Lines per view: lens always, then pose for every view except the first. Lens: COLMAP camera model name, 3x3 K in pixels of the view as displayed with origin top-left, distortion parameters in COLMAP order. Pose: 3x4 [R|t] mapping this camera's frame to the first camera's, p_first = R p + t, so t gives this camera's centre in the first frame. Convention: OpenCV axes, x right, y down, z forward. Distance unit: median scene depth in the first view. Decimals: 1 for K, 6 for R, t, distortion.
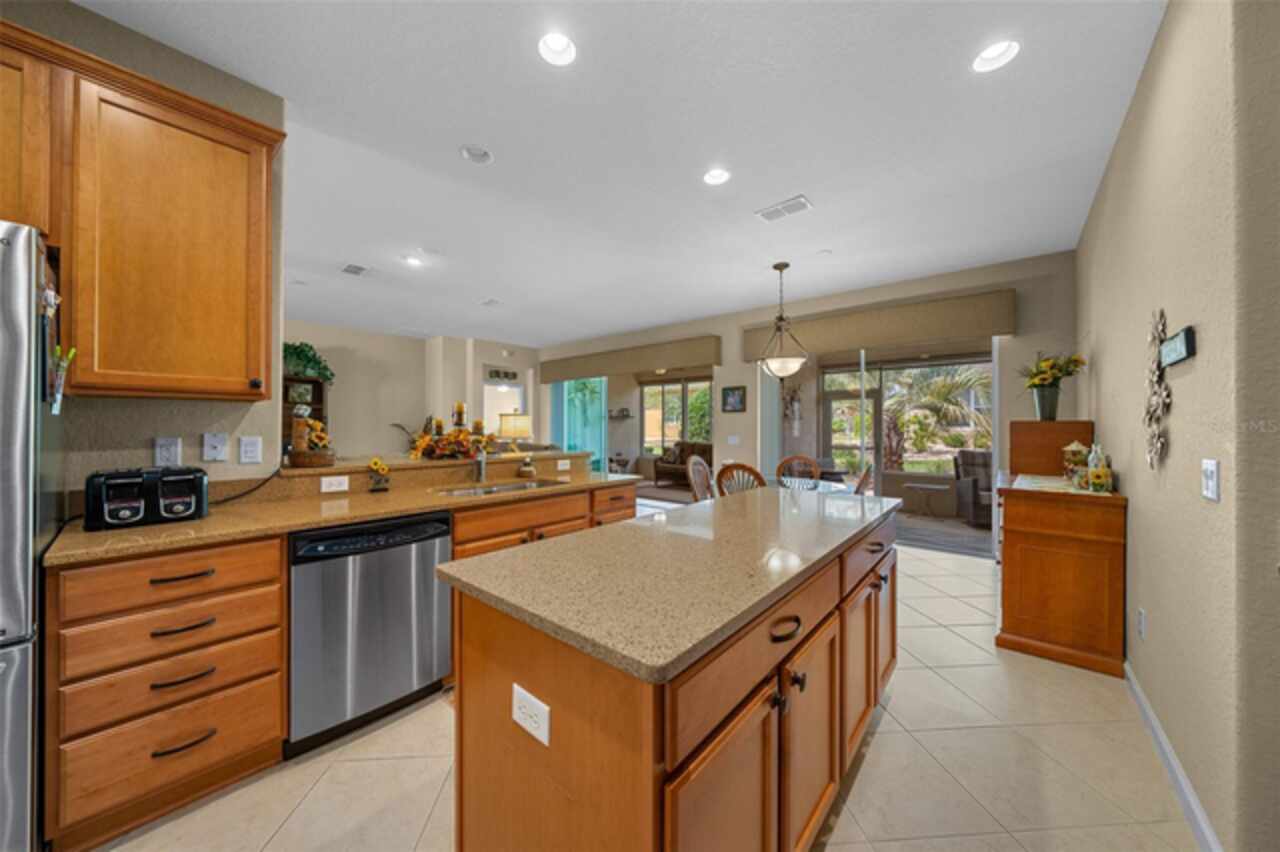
lens RADIAL K [[432.7, 0, 633.6], [0, 432.7, 427.4], [0, 0, 1]] dist [-0.000342, -0.000001]
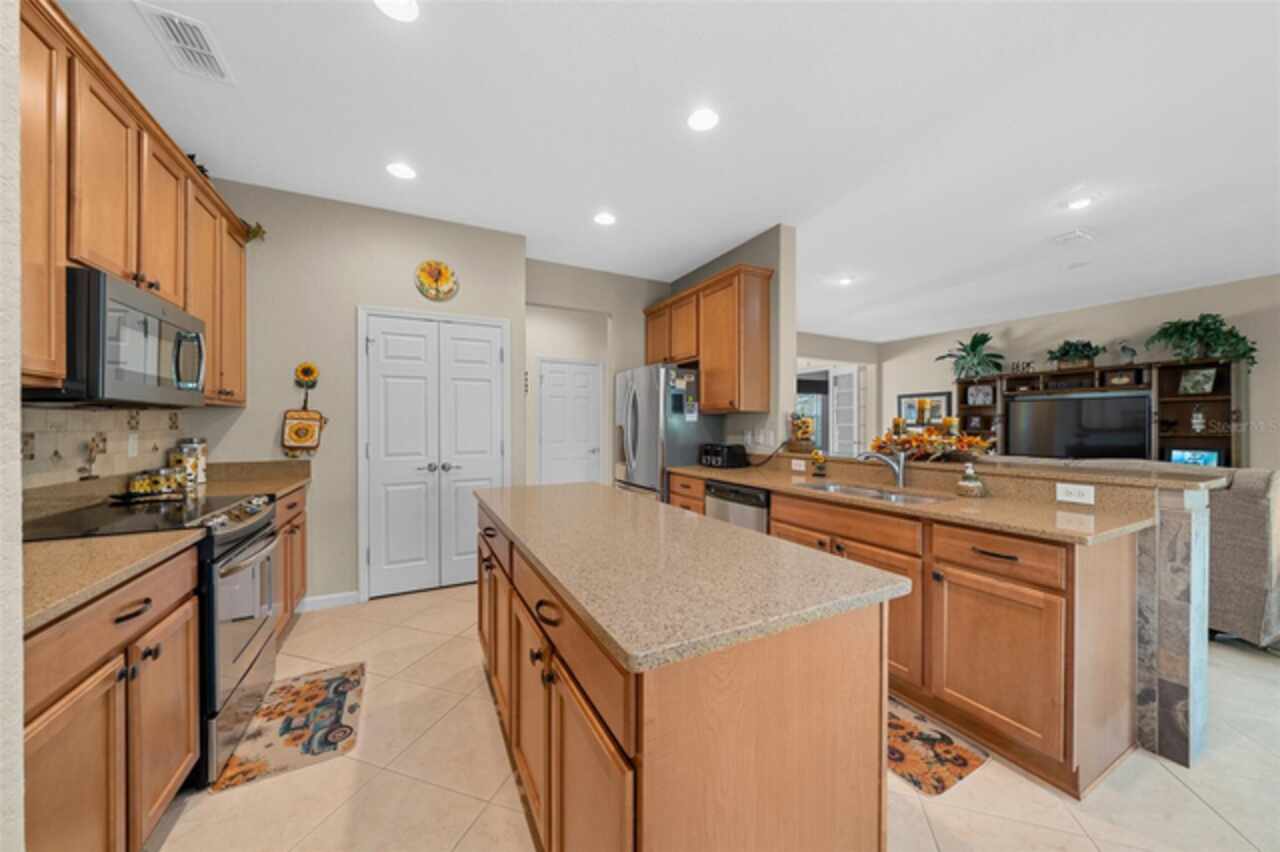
lens RADIAL K [[441.1, 0, 640.0], [0, 441.1, 426.0], [0, 0, 1]] dist [-0.000549, -0.000138]
pose [[-0.365895, -0.003386, -0.930650, 0.320065], [-0.004767, 0.999987, -0.001764, 0.002967], [0.930644, 0.003791, -0.365906, 0.395864]]
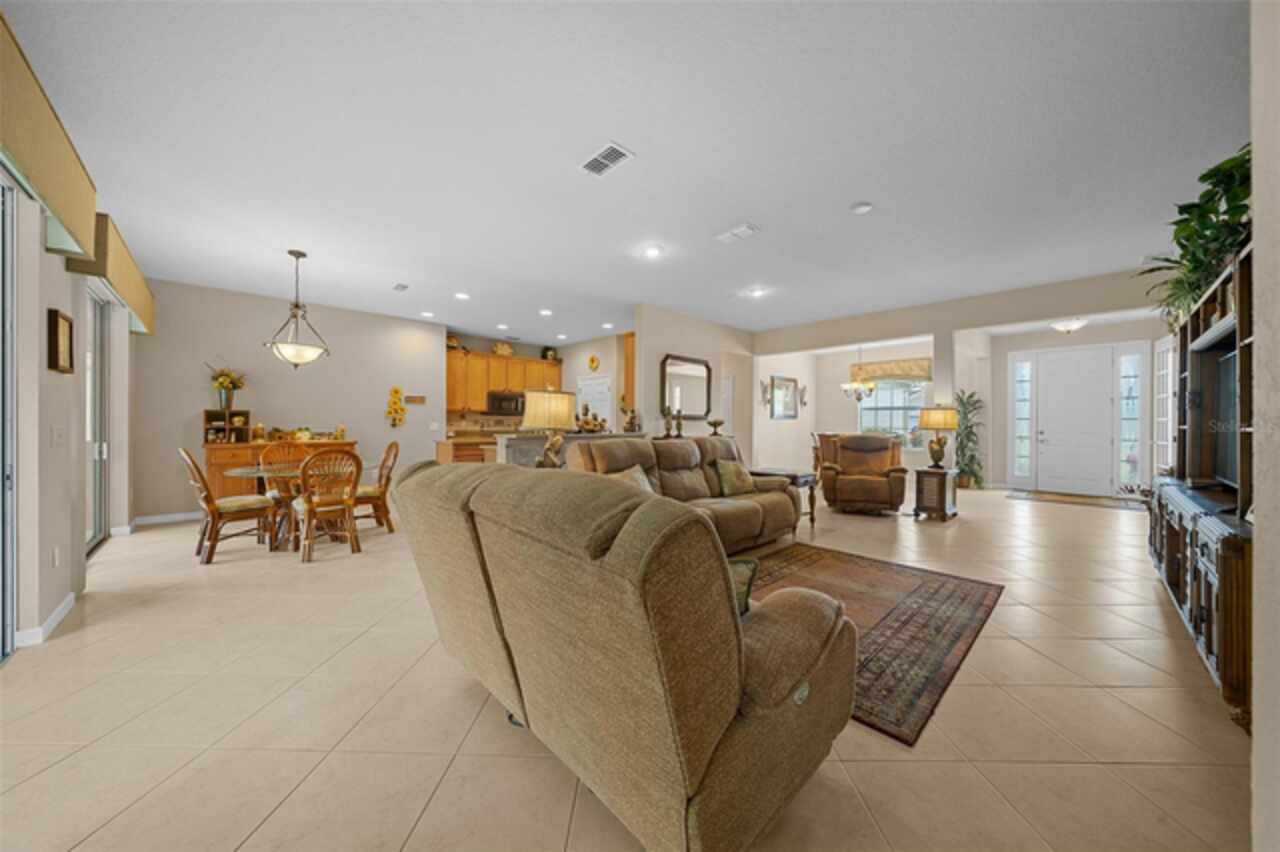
lens RADIAL K [[441.3, 0, 634.0], [0, 441.3, 419.4], [0, 0, 1]] dist [-0.002640, -0.000085]
pose [[-0.995958, -0.010847, 0.089158, -0.403273], [-0.011251, 0.999929, -0.004025, 0.007564], [-0.089108, -0.005011, -0.996009, 1.427811]]
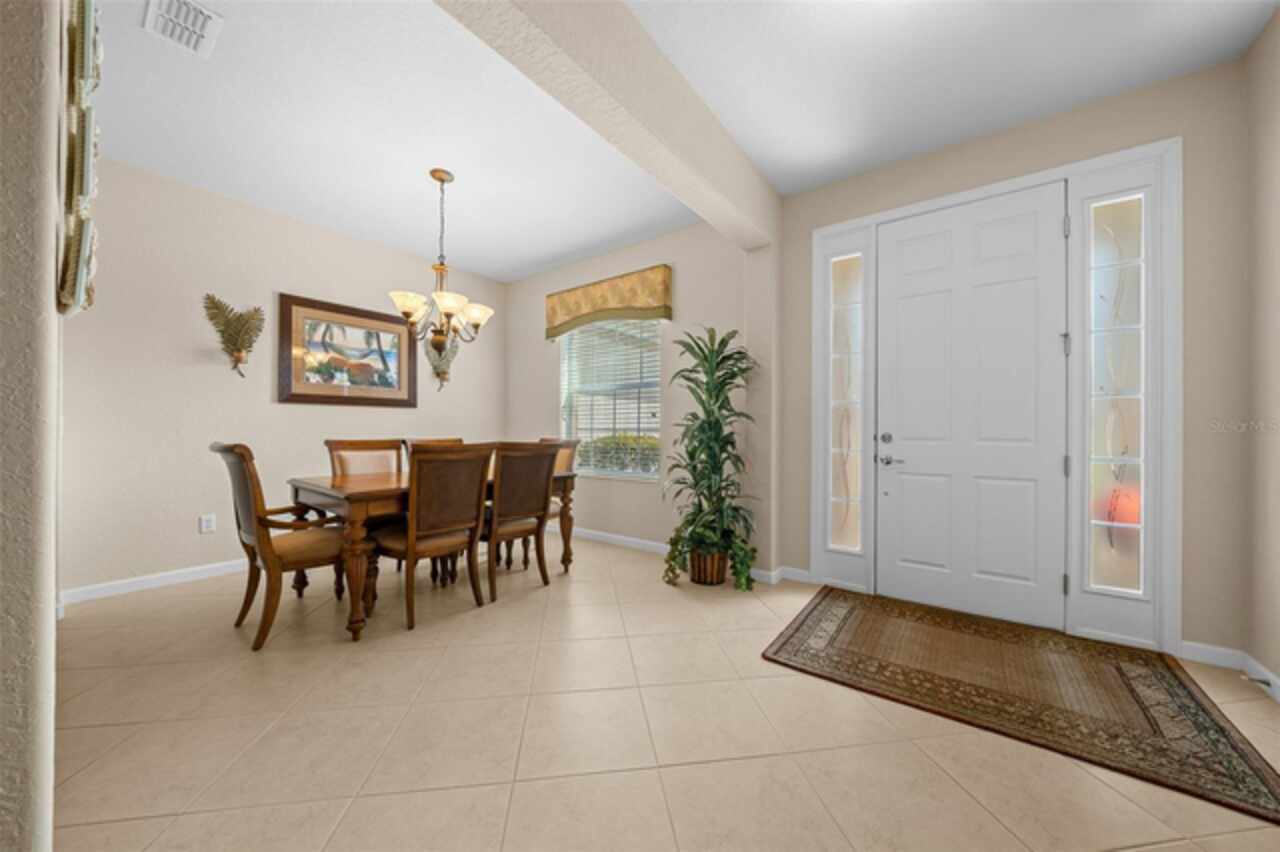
lens RADIAL K [[445.6, 0, 640.0], [0, 445.6, 426.0], [0, 0, 1]] dist [0.000803, 0.000144]
pose [[-0.997046, -0.011794, -0.075894, -1.230445], [-0.011044, 0.999886, -0.010295, 0.023560], [0.076007, -0.009426, -0.997063, 0.434075]]
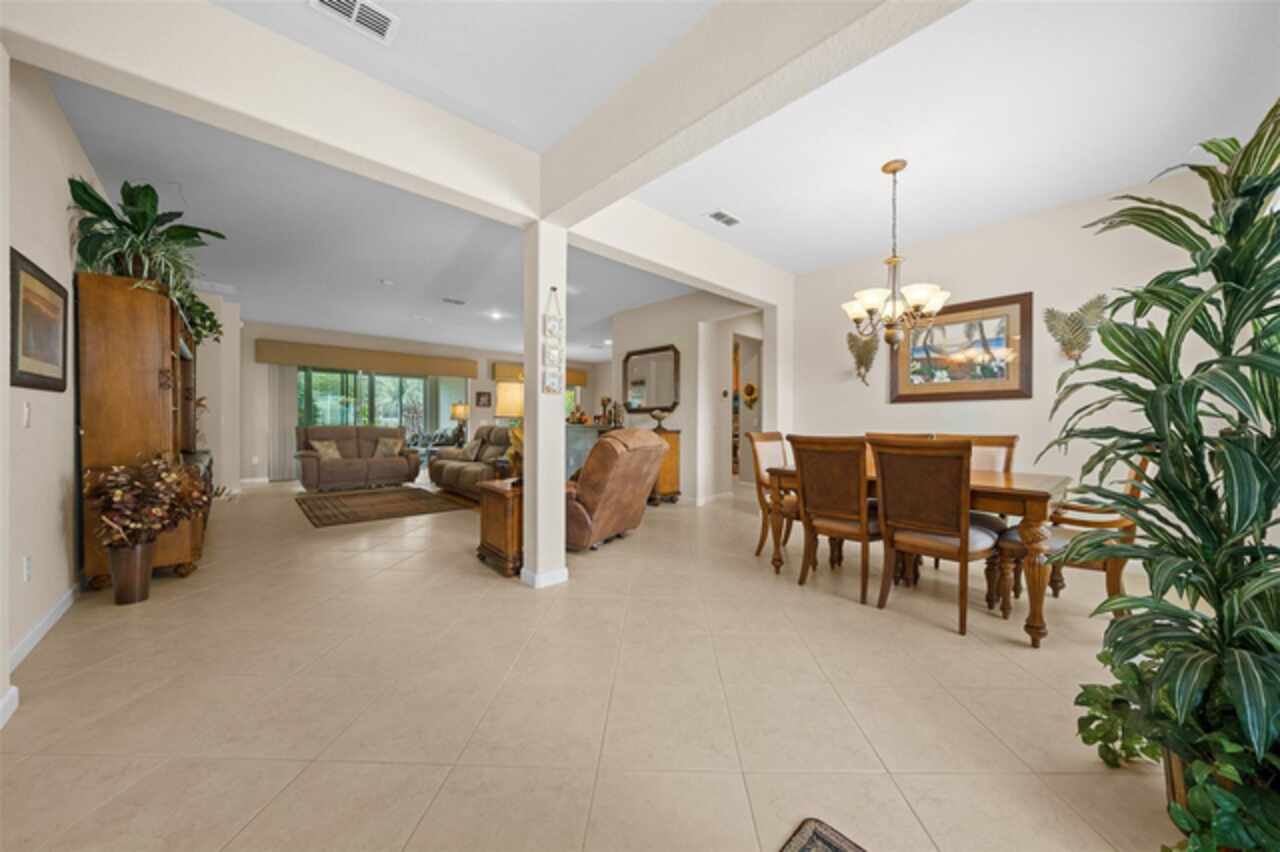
lens RADIAL K [[445.6, 0, 640.0], [0, 445.6, 426.0], [0, 0, 1]] dist [0.000803, 0.000144]
pose [[0.112887, -0.009606, 0.993561, -1.552652], [-0.005549, 0.999932, 0.010298, 0.023827], [-0.993592, -0.006676, 0.112826, 0.154441]]
